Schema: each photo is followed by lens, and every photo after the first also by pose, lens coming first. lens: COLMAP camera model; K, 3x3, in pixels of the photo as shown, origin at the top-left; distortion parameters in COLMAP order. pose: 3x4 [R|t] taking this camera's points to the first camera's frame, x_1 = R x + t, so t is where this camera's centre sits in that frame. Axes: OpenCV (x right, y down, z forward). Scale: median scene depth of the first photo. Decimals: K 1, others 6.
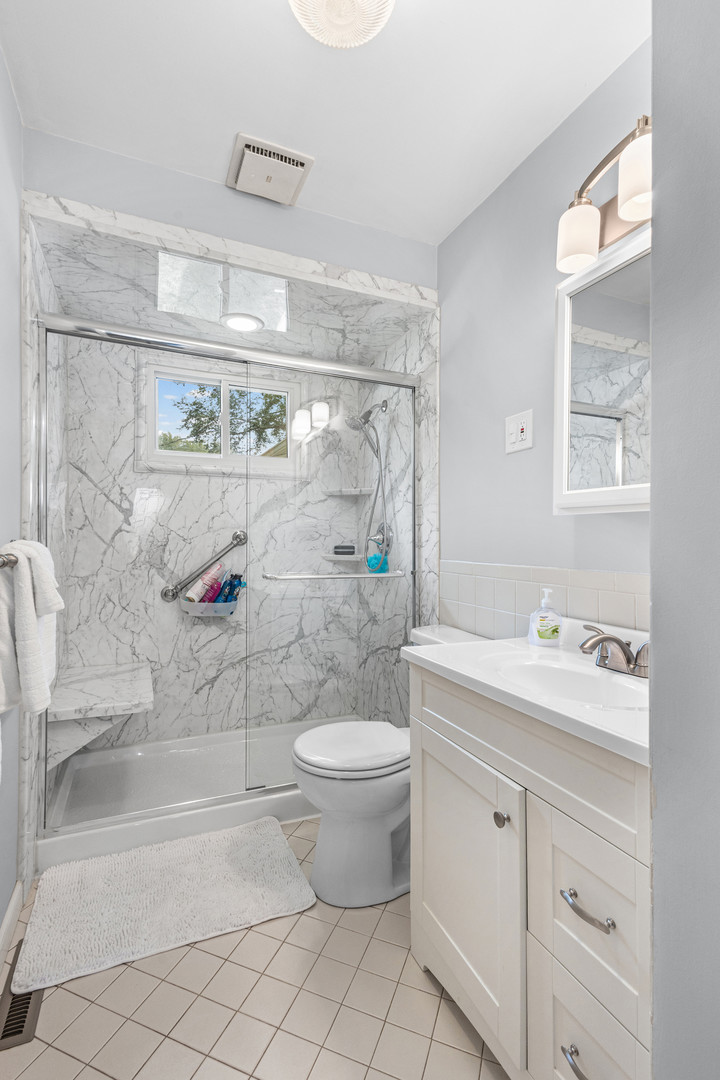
lens RADIAL K [[489.9, 0, 360.0], [0, 489.9, 555.8], [0, 0, 1]] dist [0.004407, 0.000211]
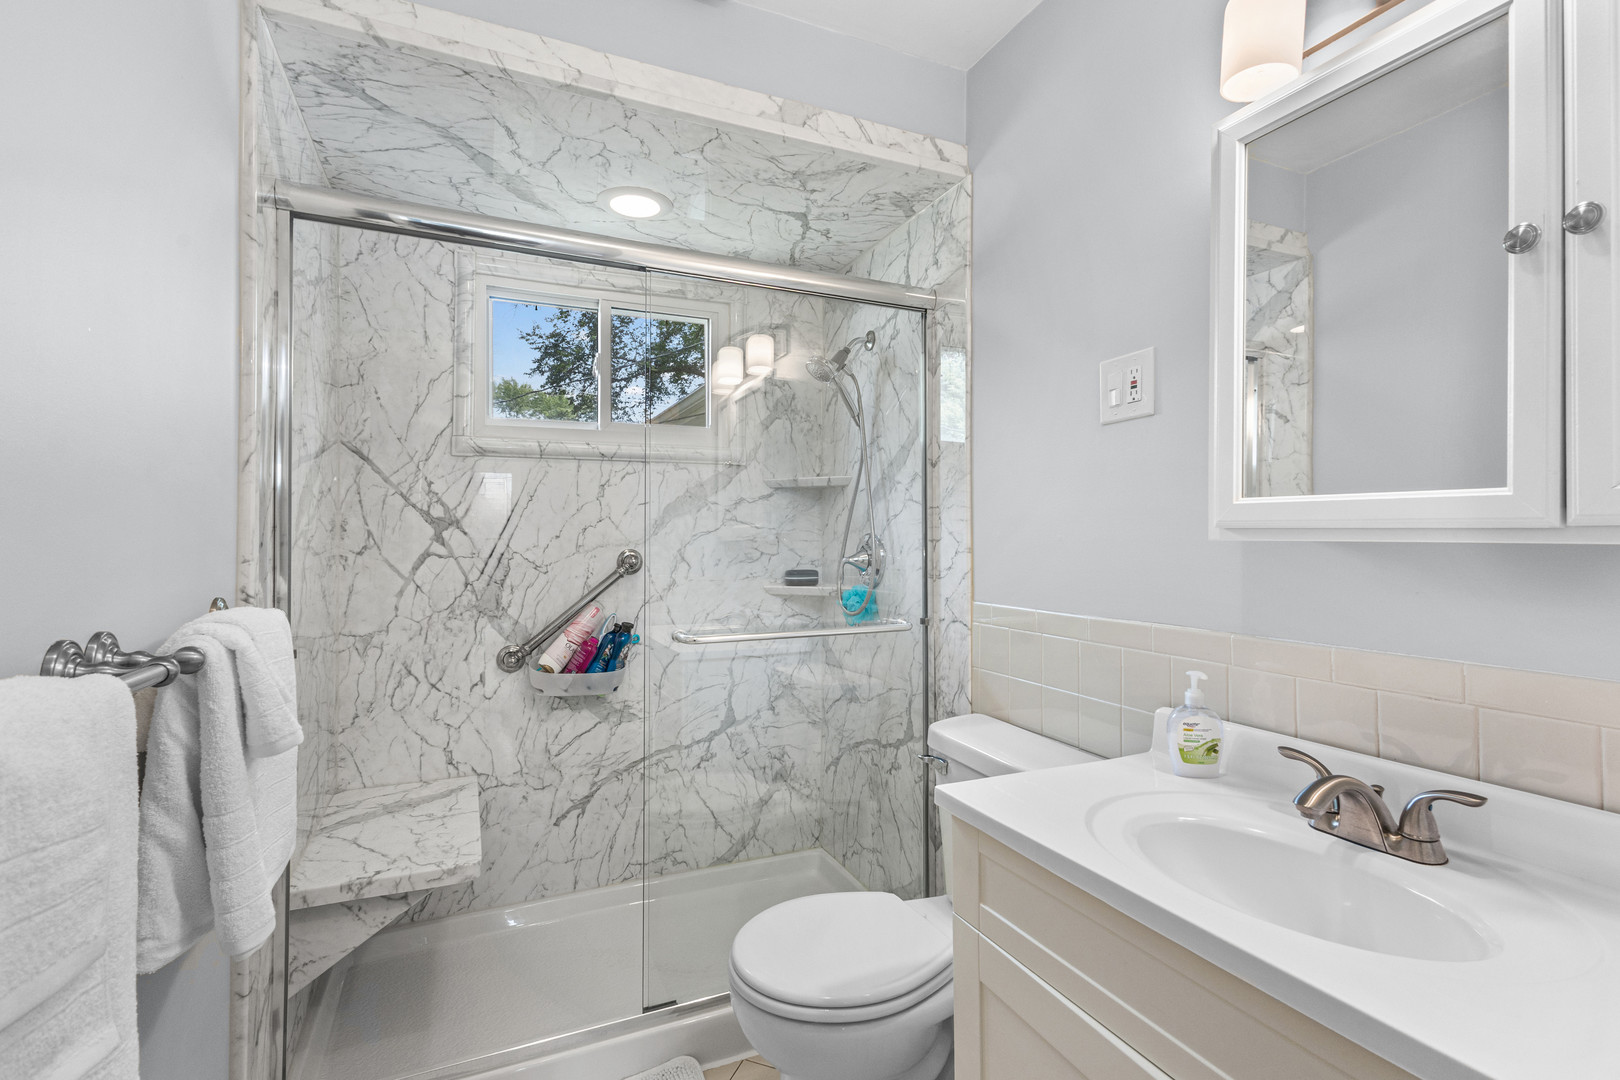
lens RADIAL K [[741.4, 0, 799.6], [0, 741.4, 542.1], [0, 0, 1]] dist [0.003090, 0.000544]
pose [[0.999973, -0.006778, -0.002994, -0.039597], [0.006699, 0.999647, -0.025723, -0.040419], [0.003168, 0.025702, 0.999665, 0.110145]]
